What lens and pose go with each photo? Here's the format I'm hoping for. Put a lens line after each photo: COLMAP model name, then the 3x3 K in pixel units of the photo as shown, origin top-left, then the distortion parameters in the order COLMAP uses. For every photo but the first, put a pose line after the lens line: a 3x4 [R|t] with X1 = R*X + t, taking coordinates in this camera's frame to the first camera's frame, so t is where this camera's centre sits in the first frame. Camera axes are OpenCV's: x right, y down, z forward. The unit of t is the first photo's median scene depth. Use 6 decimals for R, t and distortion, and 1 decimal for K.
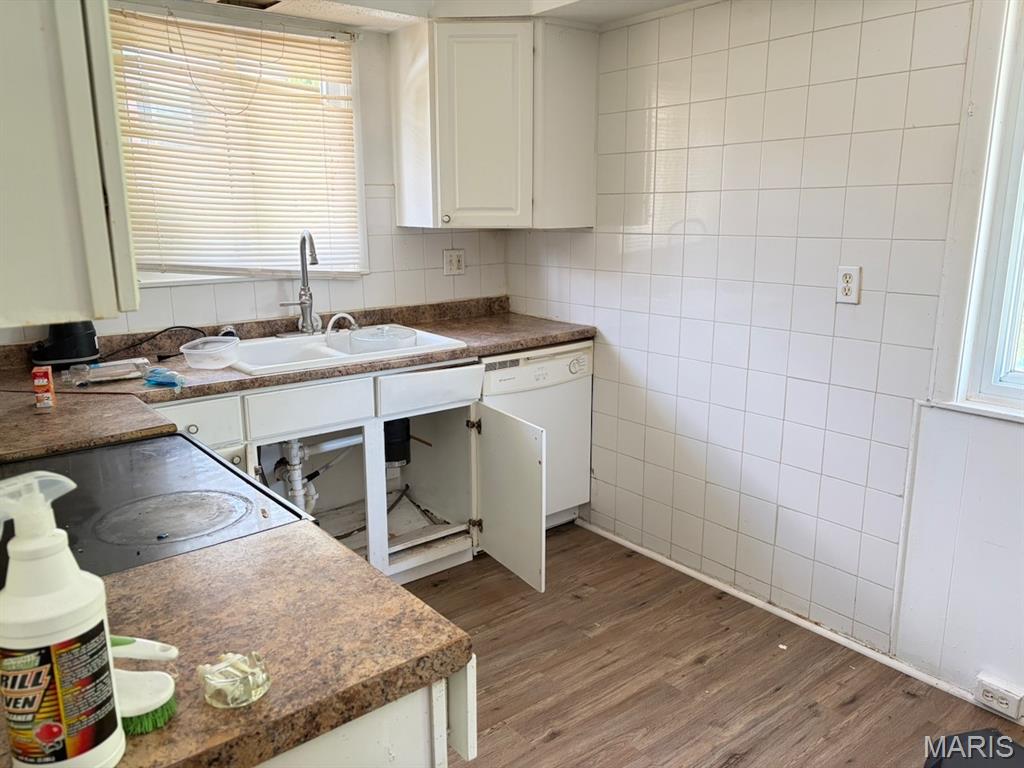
lens RADIAL K [[787.3, 0, 510.8], [0, 787.3, 387.3], [0, 0, 1]] dist [0.066213, -0.052226]
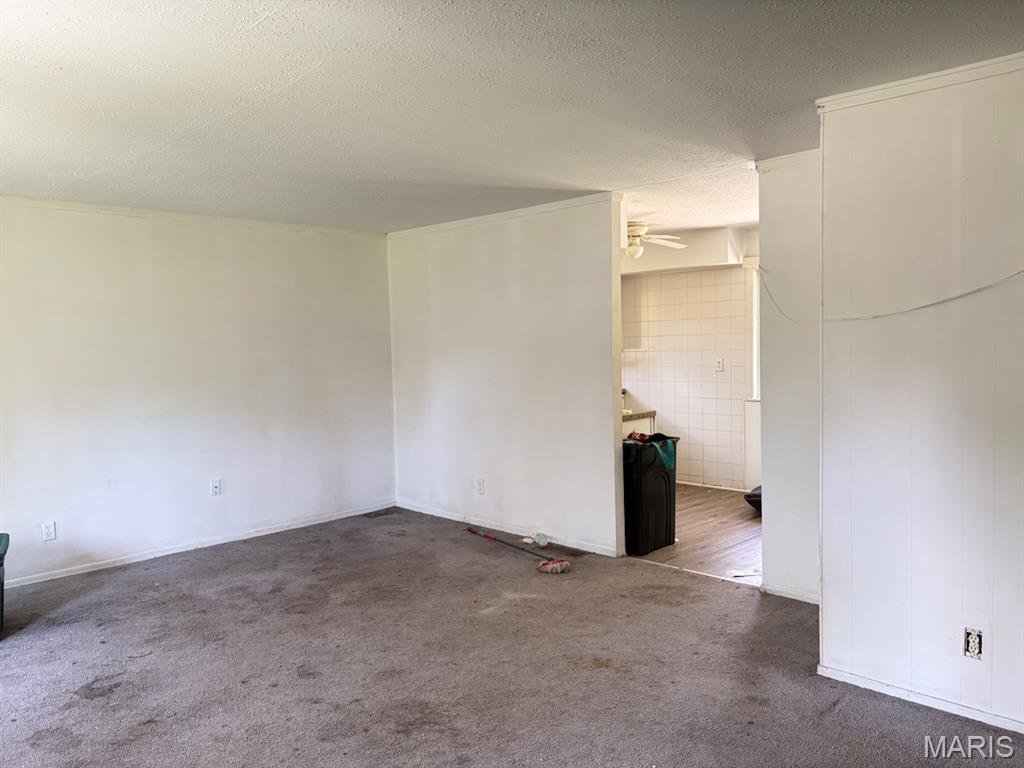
lens RADIAL K [[787.3, 0, 512.0], [0, 787.3, 383.7], [0, 0, 1]] dist [0.066213, -0.052226]
pose [[0.993198, -0.022631, 0.114218, -0.581053], [0.042337, 0.983980, -0.173180, 0.353439], [-0.108469, 0.176837, 0.978245, -1.519274]]
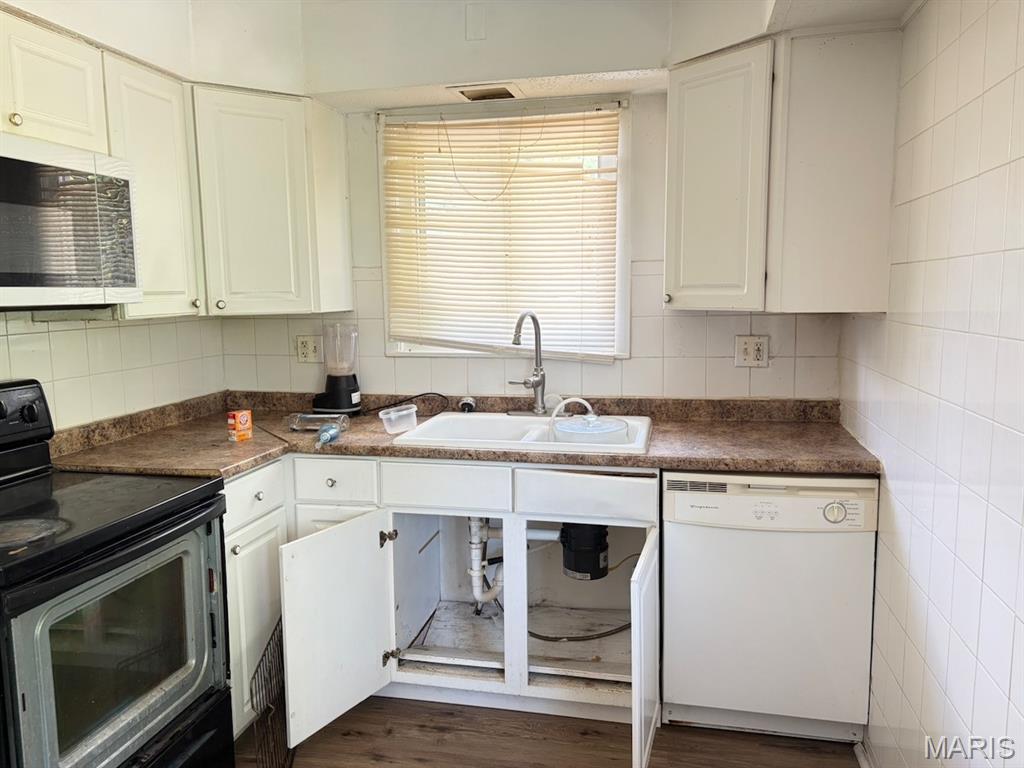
lens RADIAL K [[787.3, 0, 507.9], [0, 787.3, 389.9], [0, 0, 1]] dist [0.066213, -0.052226]
pose [[0.623344, 0.100247, -0.775495, 0.475687], [-0.169515, 0.985488, -0.008864, -0.085290], [0.763353, 0.136984, 0.631291, 0.372619]]
